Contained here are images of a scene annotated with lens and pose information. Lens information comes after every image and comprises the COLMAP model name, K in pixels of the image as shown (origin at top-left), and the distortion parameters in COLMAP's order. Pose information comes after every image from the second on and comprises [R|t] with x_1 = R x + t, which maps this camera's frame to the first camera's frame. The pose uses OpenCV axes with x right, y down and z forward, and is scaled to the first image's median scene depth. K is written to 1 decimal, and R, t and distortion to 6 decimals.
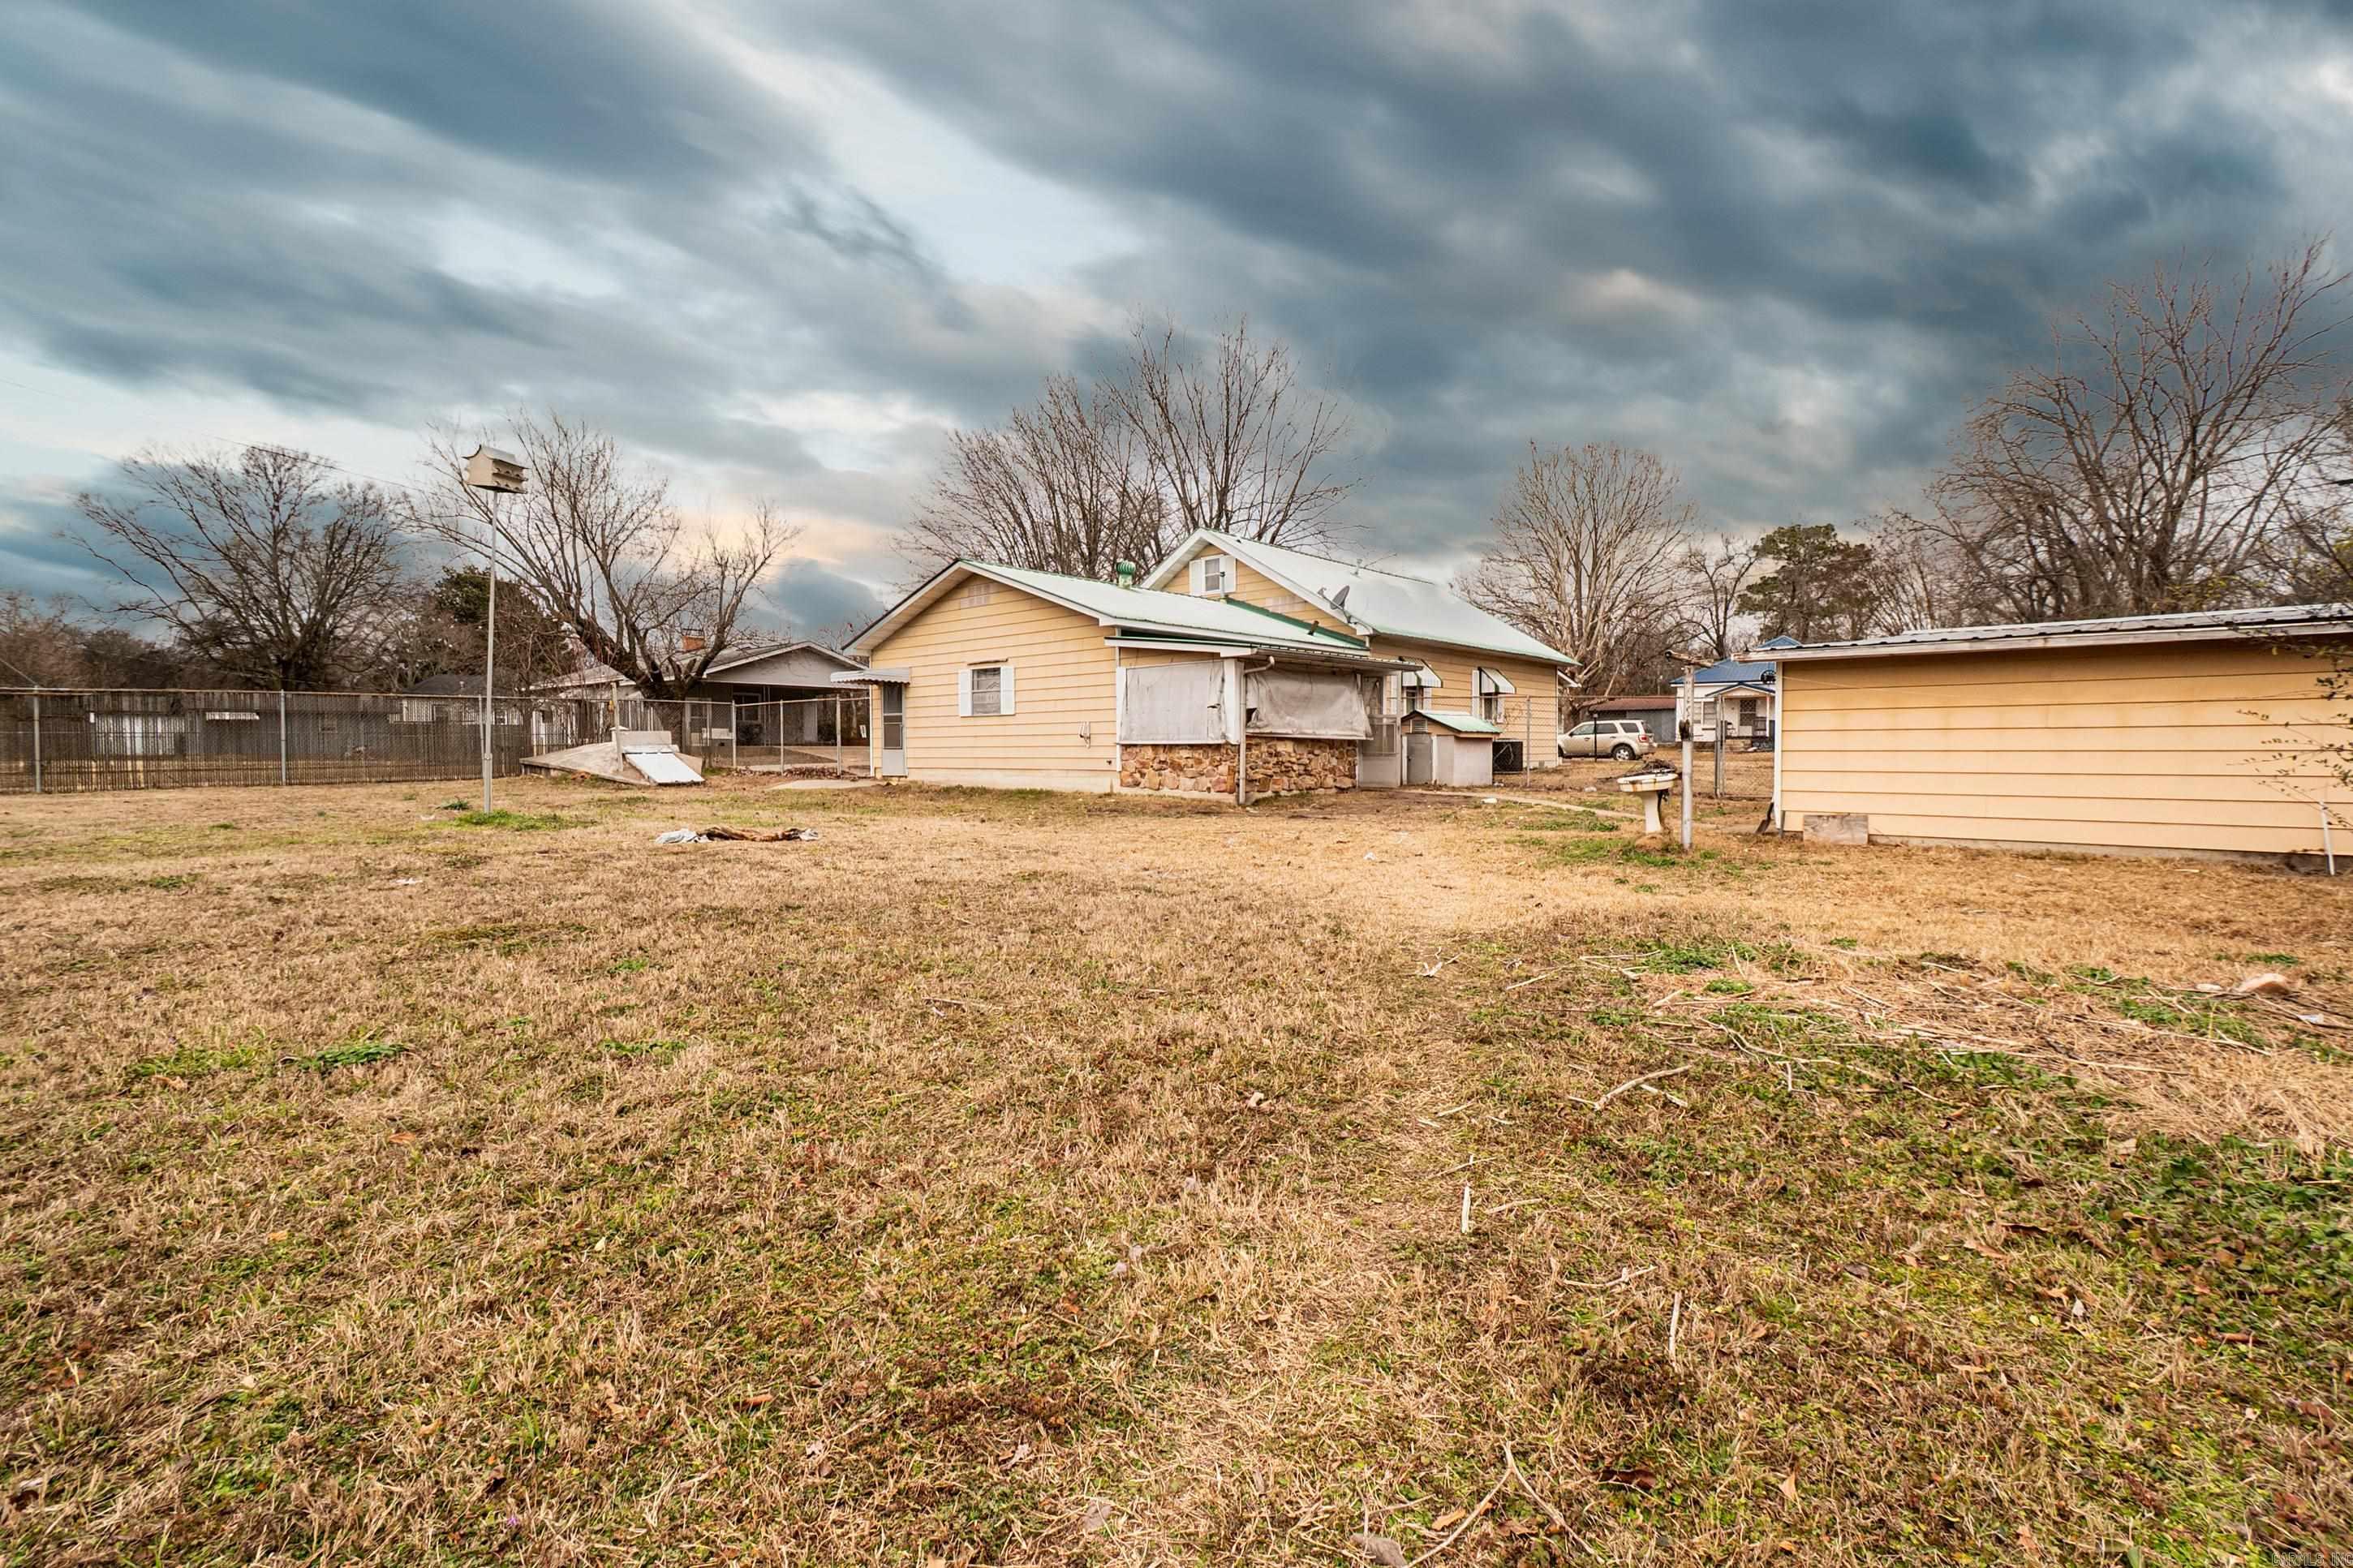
lens RADIAL K [[1031.9, 0, 1177.7], [0, 1031.9, 776.2], [0, 0, 1]] dist [0.001571, 0.000378]
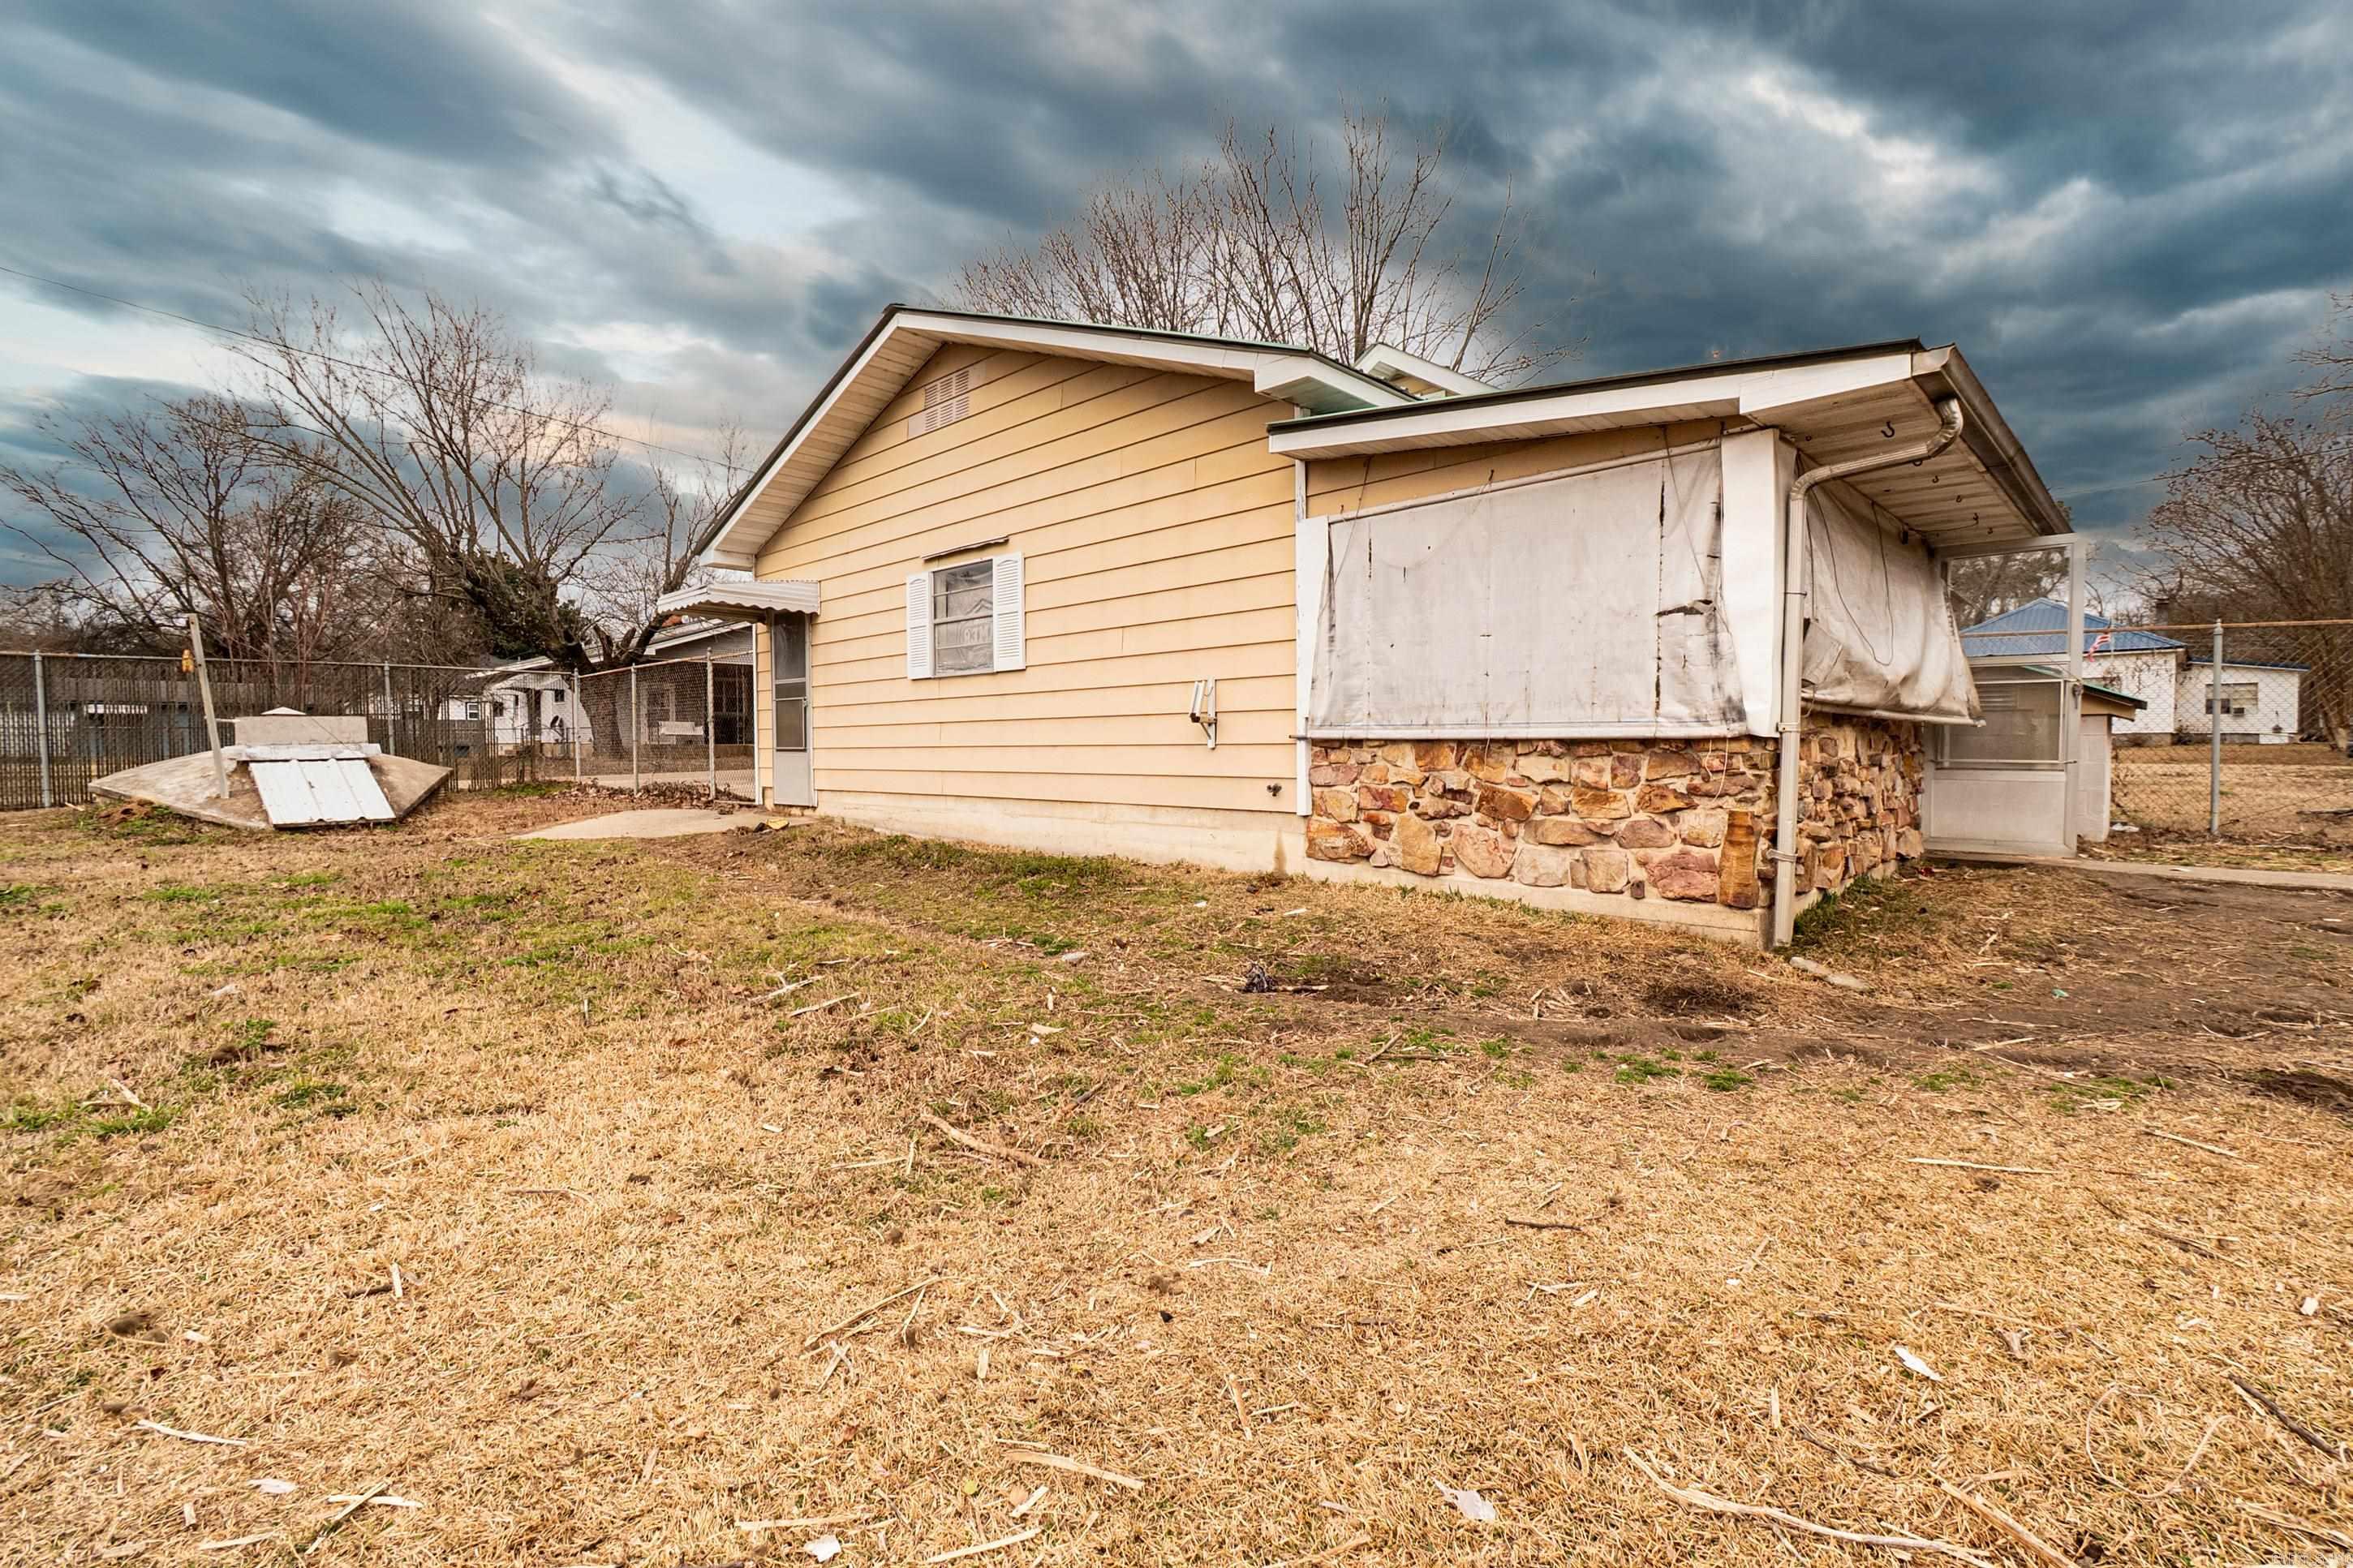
lens RADIAL K [[1031.9, 0, 1176.1], [0, 1031.9, 785.4], [0, 0, 1]] dist [0.001571, 0.000378]
pose [[0.998655, -0.001804, -0.051821, -0.074284], [0.002519, 0.999903, 0.013723, -0.018084], [0.051792, -0.013835, 0.998562, 0.579902]]
